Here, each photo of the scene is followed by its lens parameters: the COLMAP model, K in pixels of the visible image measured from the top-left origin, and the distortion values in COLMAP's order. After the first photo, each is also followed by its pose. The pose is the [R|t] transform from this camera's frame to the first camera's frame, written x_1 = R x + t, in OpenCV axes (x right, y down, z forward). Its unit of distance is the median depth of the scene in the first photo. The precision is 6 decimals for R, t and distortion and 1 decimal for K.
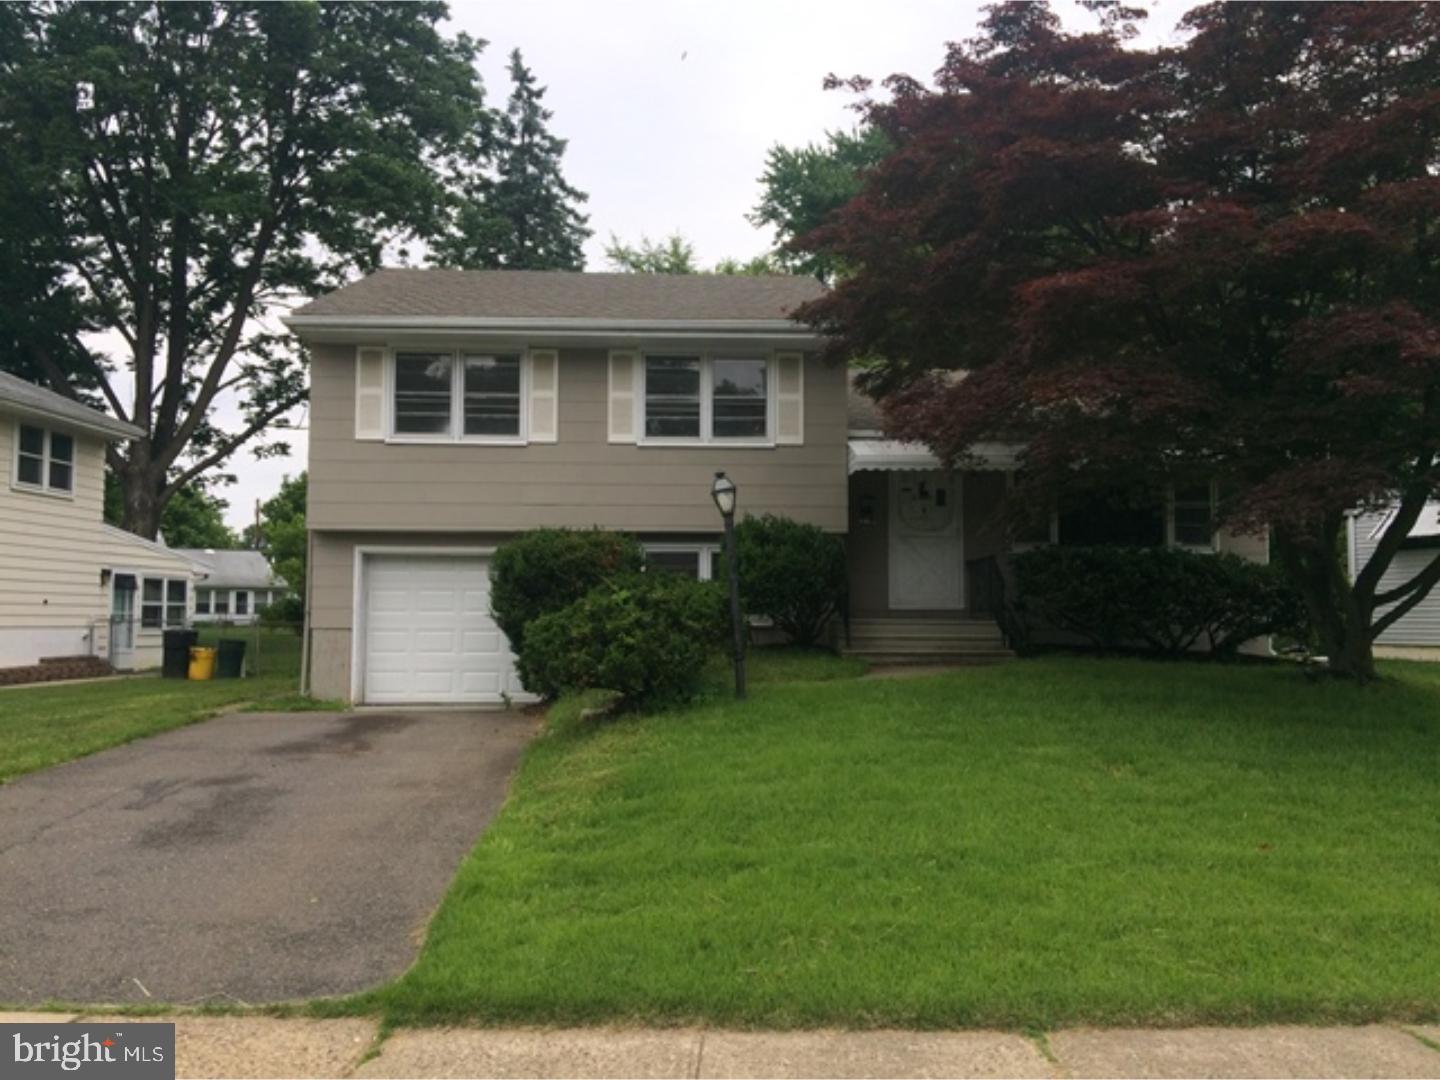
lens RADIAL K [[1206.4, 0, 709.7], [0, 1206.4, 545.2], [0, 0, 1]] dist [0.074014, -0.070724]
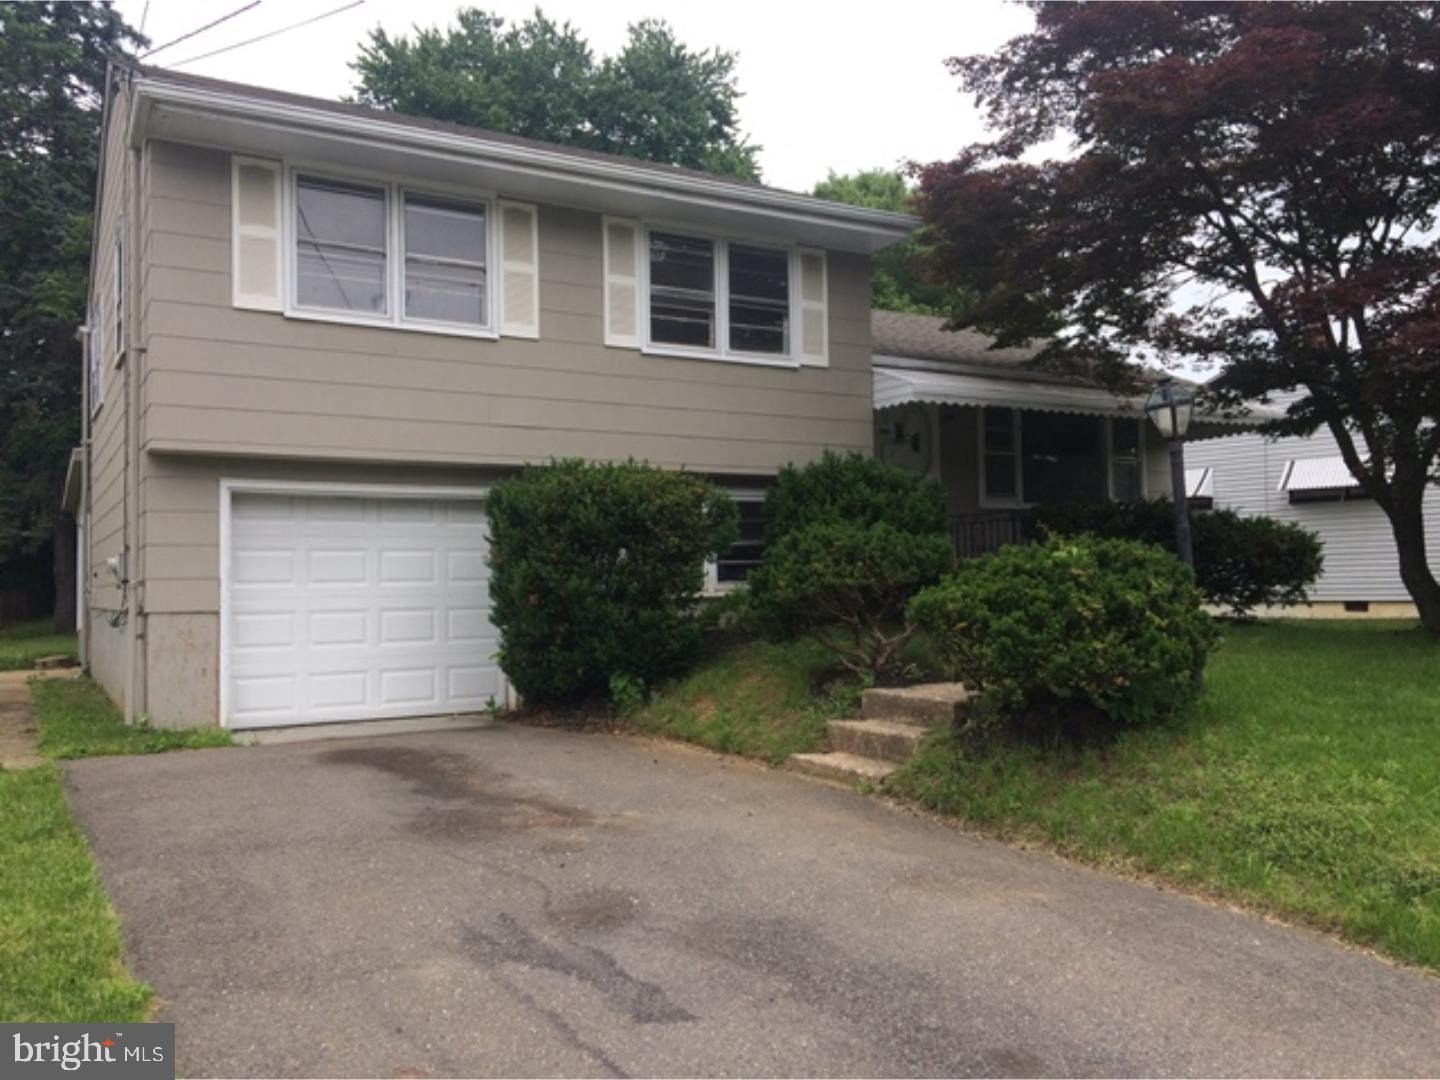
lens RADIAL K [[1206.4, 0, 724.5], [0, 1206.4, 531.8], [0, 0, 1]] dist [0.074014, -0.070724]
pose [[0.894615, 0.010421, 0.446716, -0.337846], [-0.023213, 0.999462, 0.023171, 0.007045], [-0.446234, -0.031099, 0.894376, 0.322192]]
